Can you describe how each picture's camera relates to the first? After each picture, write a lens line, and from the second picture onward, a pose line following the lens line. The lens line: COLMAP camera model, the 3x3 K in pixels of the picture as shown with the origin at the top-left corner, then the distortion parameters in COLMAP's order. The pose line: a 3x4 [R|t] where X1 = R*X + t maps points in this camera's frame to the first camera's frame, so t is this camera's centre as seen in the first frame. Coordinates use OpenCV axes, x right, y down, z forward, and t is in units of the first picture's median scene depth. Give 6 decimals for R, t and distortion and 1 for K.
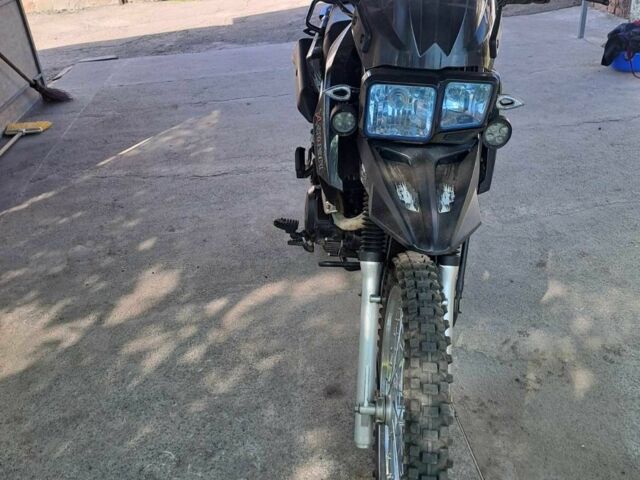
lens RADIAL K [[673.8, 0, 325.2], [0, 673.8, 196.1], [0, 0, 1]] dist [0.067966, -0.020513]
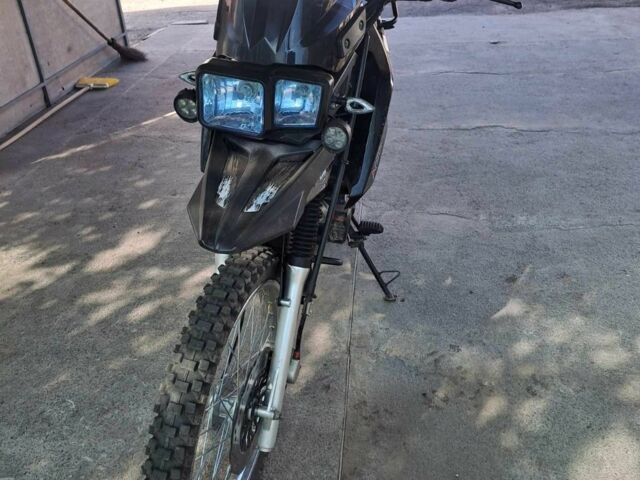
lens RADIAL K [[673.8, 0, 325.2], [0, 673.8, 196.1], [0, 0, 1]] dist [0.067966, -0.020513]
pose [[0.971501, 0.123489, -0.202328, 0.243770], [-0.115488, 0.992002, 0.050931, -0.031023], [0.206999, -0.026113, 0.977993, 0.036211]]
